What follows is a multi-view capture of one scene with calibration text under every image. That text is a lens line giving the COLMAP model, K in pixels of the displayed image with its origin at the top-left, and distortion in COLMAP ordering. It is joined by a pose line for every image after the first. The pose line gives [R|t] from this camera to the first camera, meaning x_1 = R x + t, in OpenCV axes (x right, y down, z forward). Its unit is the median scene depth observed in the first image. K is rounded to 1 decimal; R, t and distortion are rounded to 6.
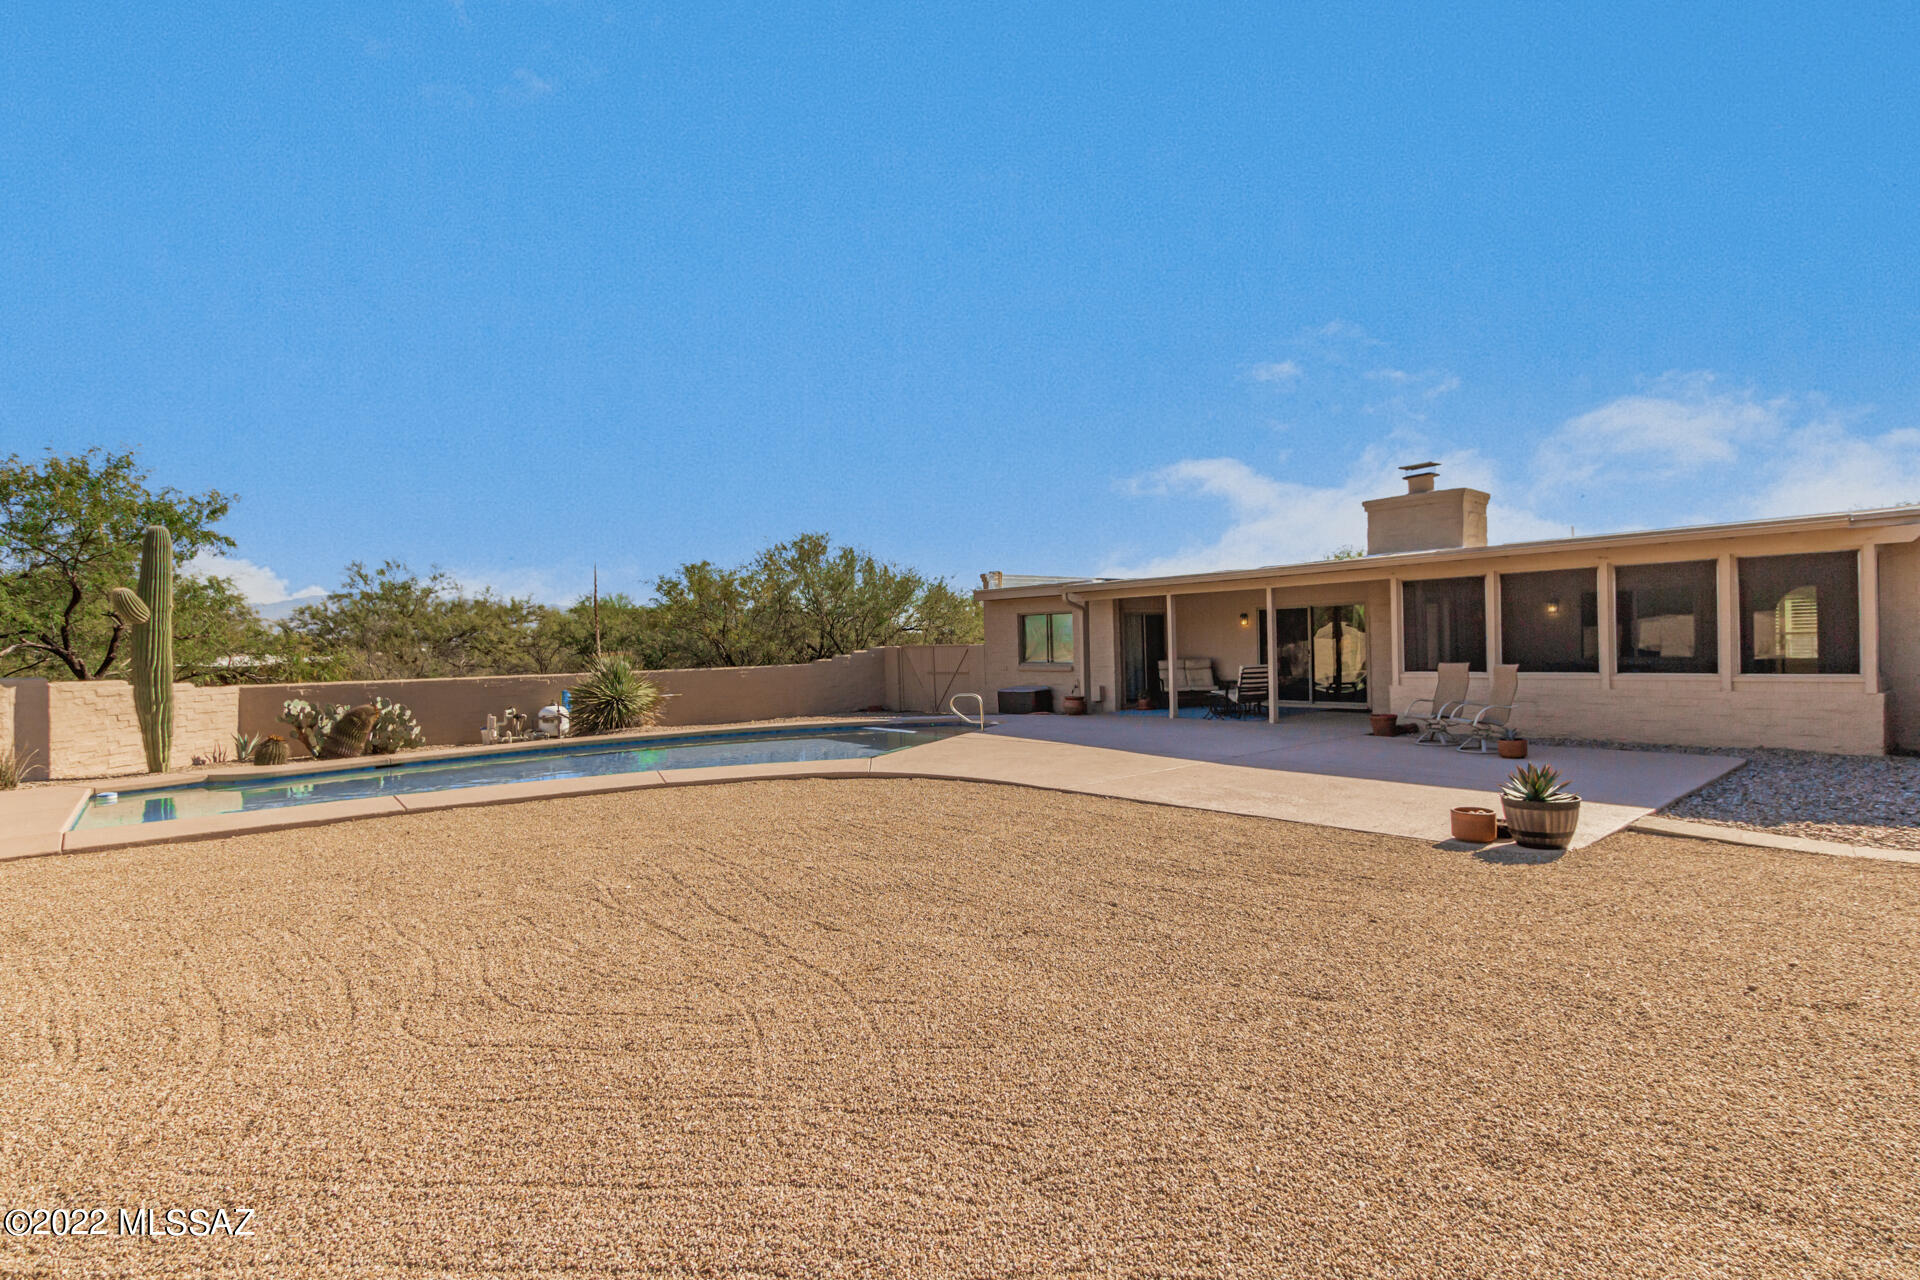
lens RADIAL K [[942.0, 0, 960.0], [0, 942.0, 640.0], [0, 0, 1]] dist [-0.000280, 0.000236]
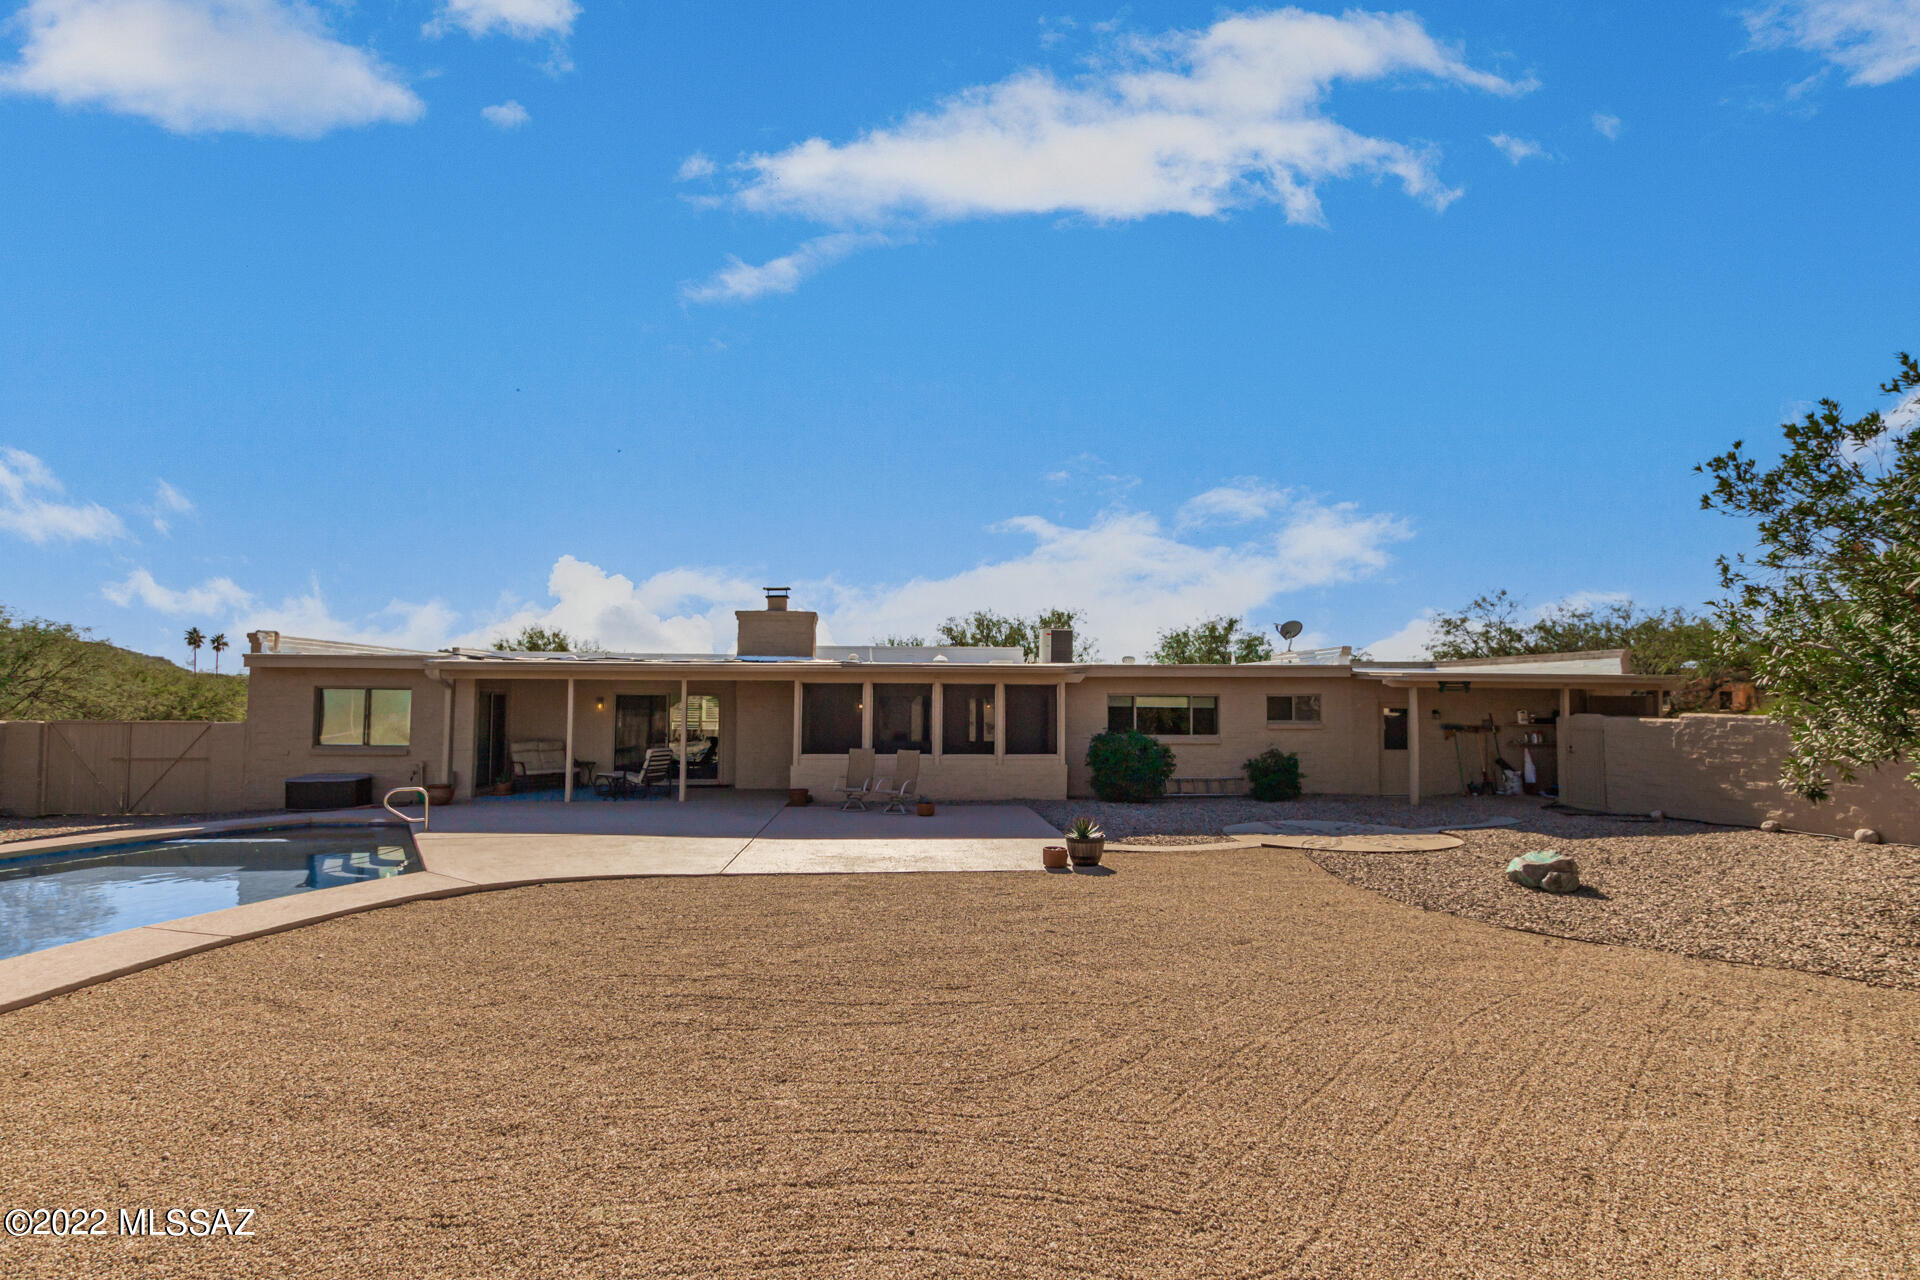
lens RADIAL K [[942.0, 0, 960.0], [0, 942.0, 640.0], [0, 0, 1]] dist [-0.000280, 0.000236]
pose [[0.573856, 0.078099, 0.815224, -0.398843], [-0.022796, 0.996580, -0.079426, -0.021169], [-0.818639, 0.026995, 0.573673, 0.075137]]
